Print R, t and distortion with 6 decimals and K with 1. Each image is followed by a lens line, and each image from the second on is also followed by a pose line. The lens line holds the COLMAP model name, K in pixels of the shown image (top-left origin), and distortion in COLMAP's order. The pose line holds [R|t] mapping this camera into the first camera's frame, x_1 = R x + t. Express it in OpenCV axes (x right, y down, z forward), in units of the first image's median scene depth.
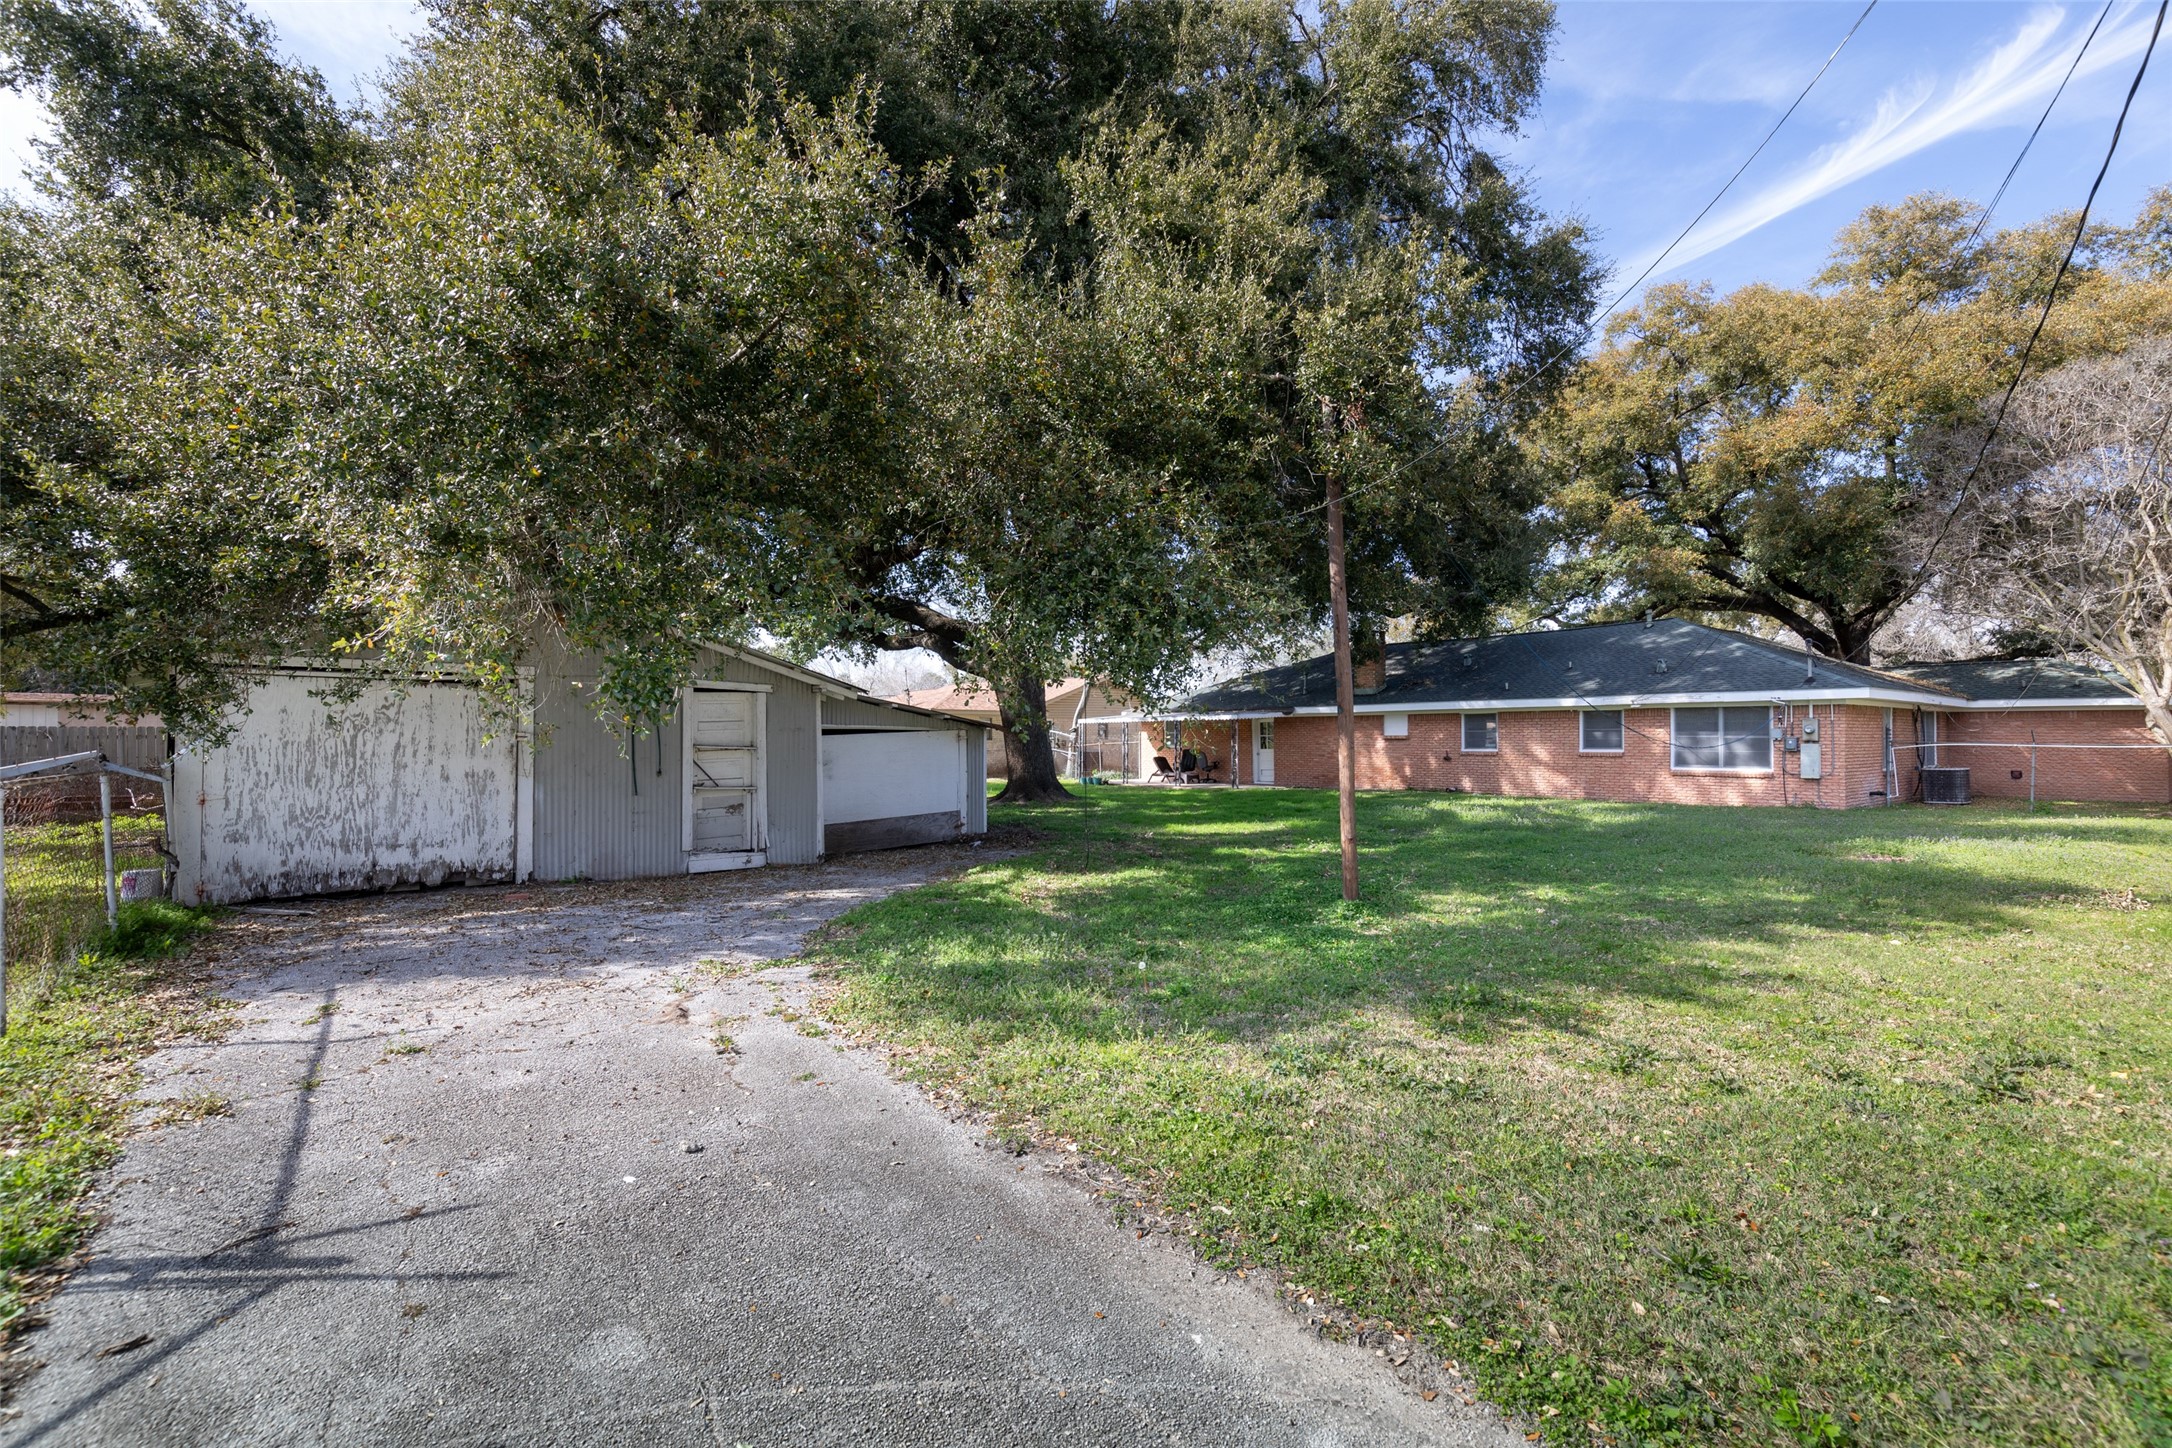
lens RADIAL K [[999.8, 0, 1086.0], [0, 999.8, 724.0], [0, 0, 1]] dist [0.010704, -0.000587]
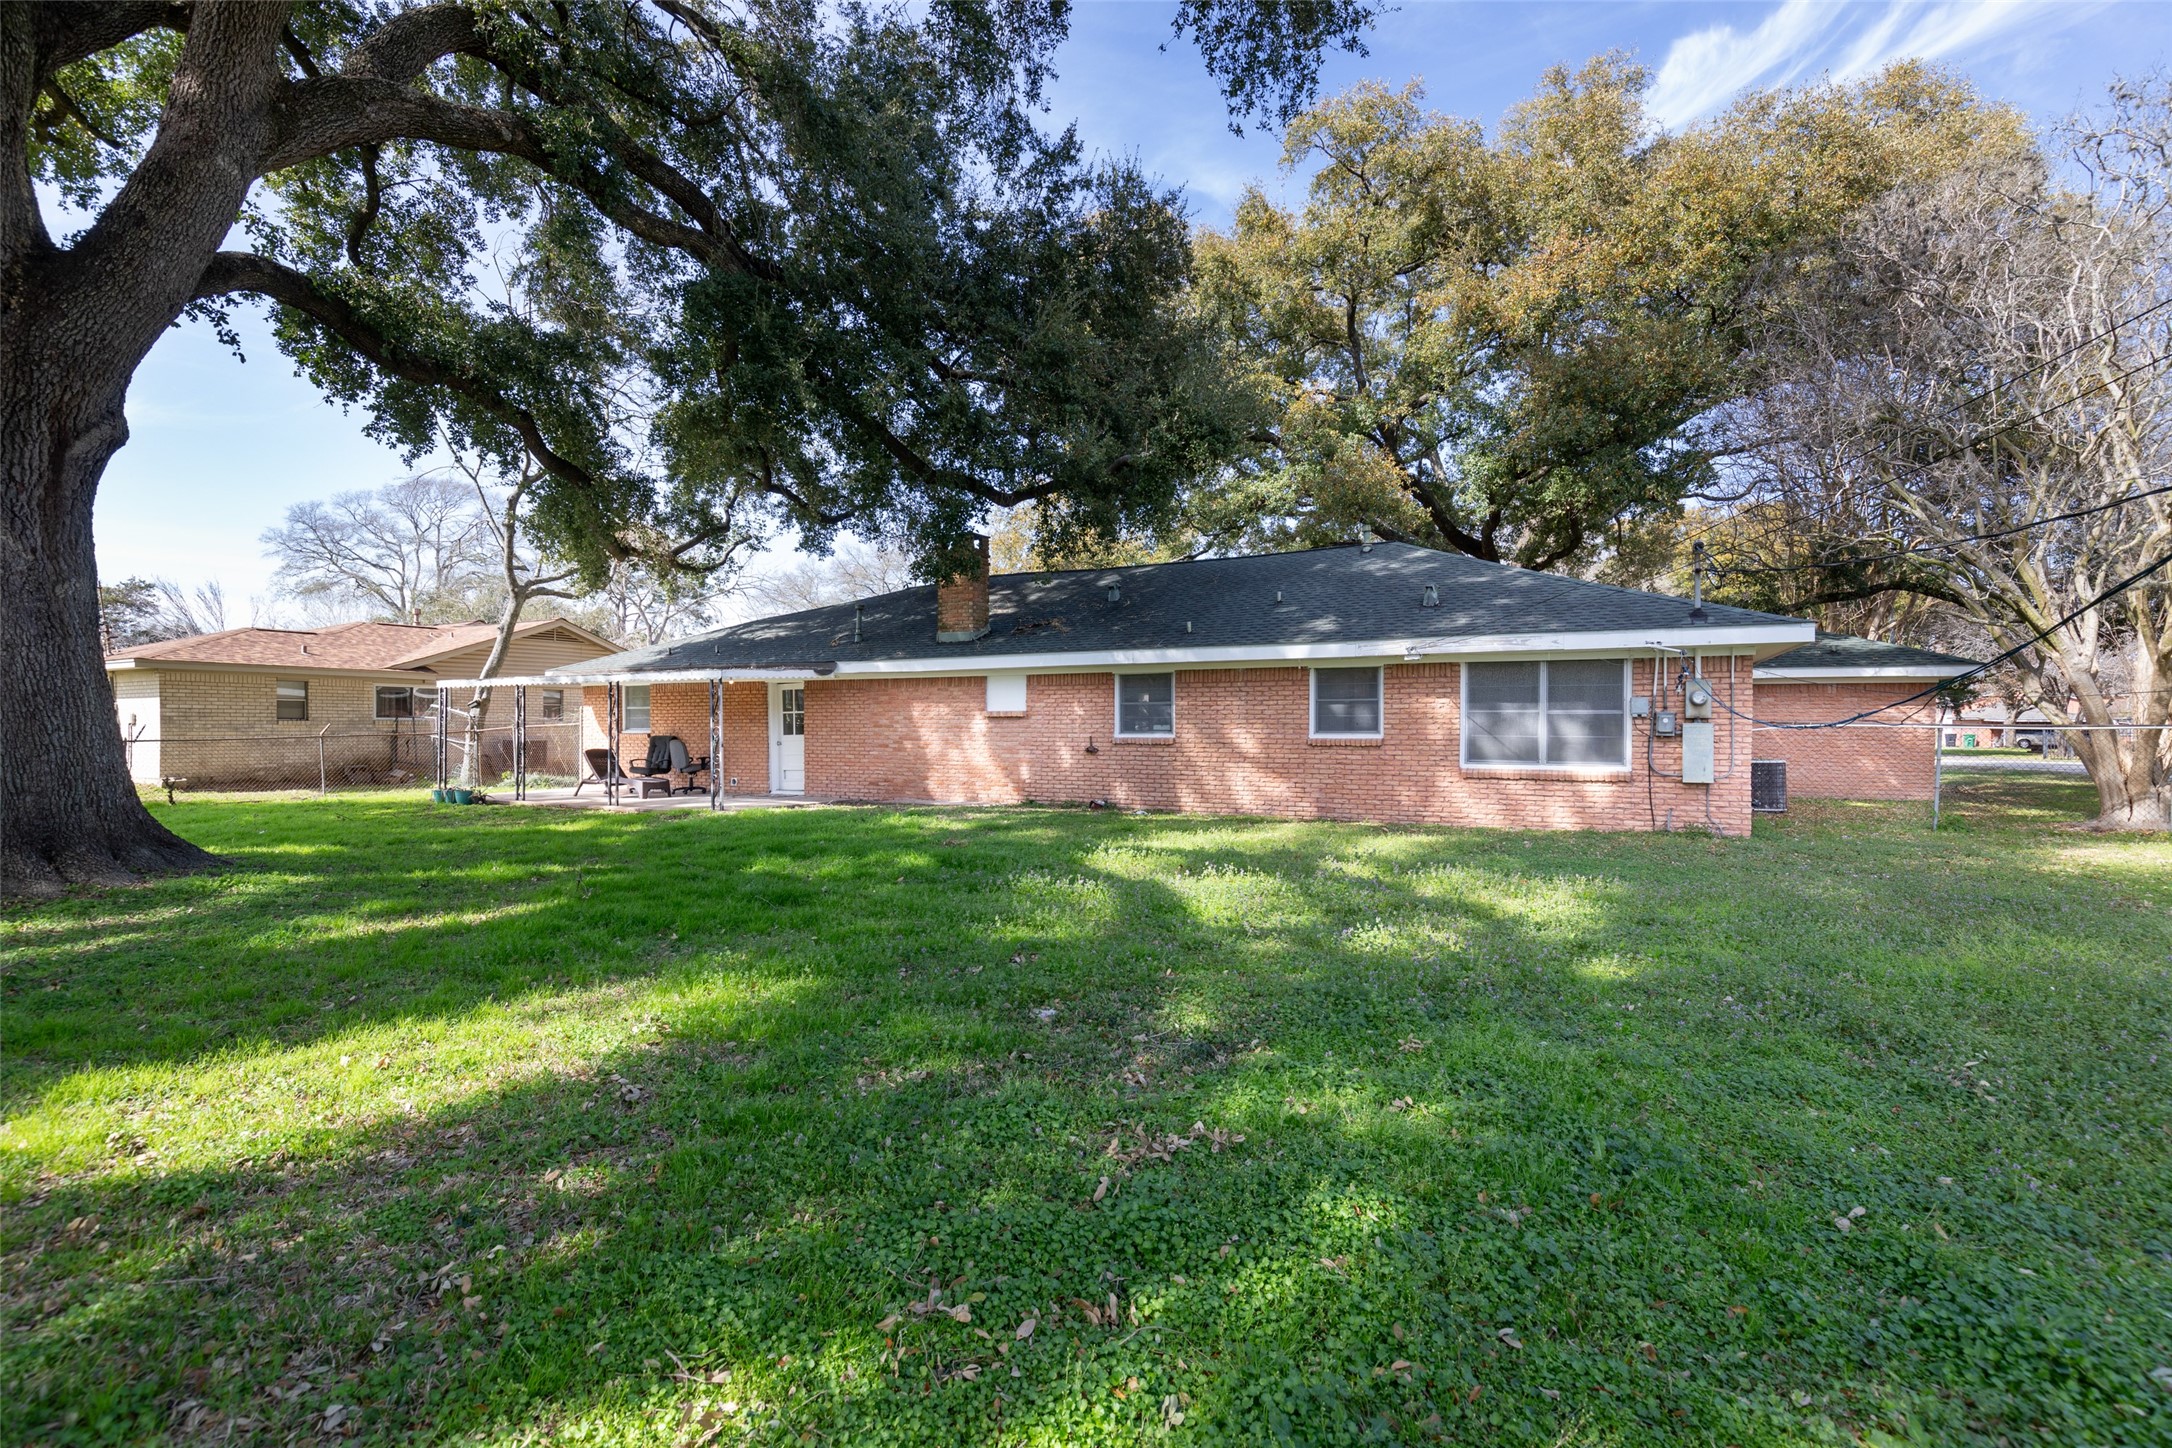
lens RADIAL K [[999.8, 0, 1086.0], [0, 999.8, 724.0], [0, 0, 1]] dist [0.010704, -0.000587]
pose [[0.922454, 0.000556, 0.386106, 0.147814], [-0.006301, 0.999887, 0.013615, 0.012389], [-0.386055, -0.014992, 0.922354, 0.513899]]
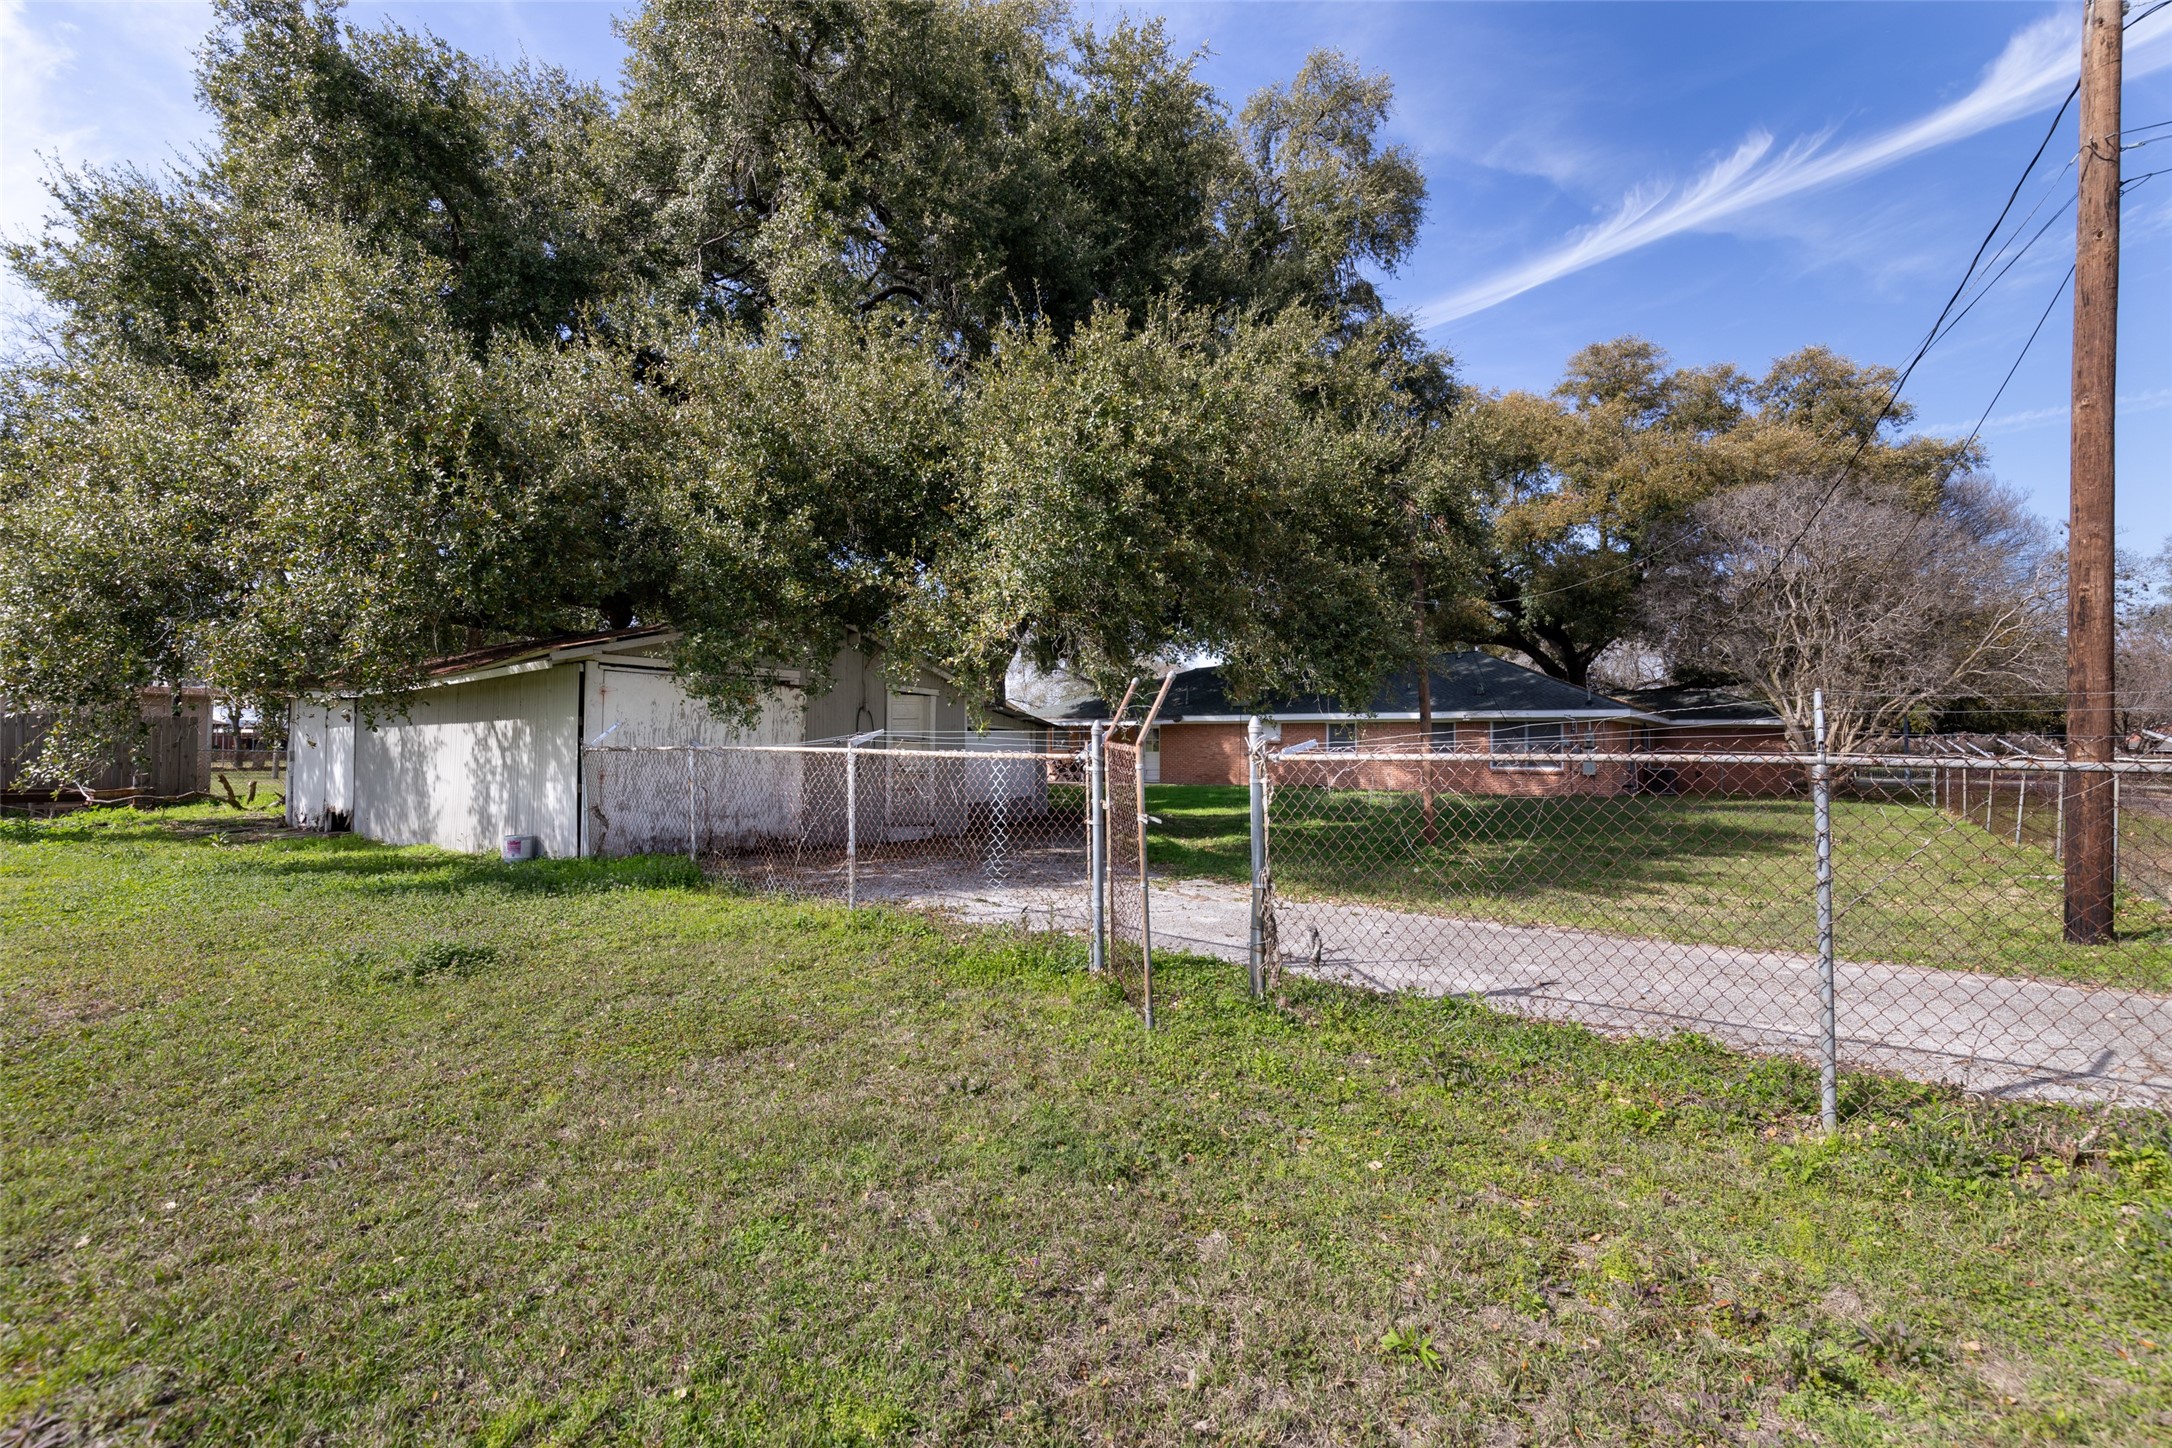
lens RADIAL K [[999.8, 0, 1086.0], [0, 999.8, 724.0], [0, 0, 1]] dist [0.010704, -0.000587]
pose [[0.967885, 0.014418, 0.250979, -0.238212], [-0.012533, 0.999880, -0.009106, 0.006007], [-0.251080, 0.005668, 0.967950, -0.121096]]
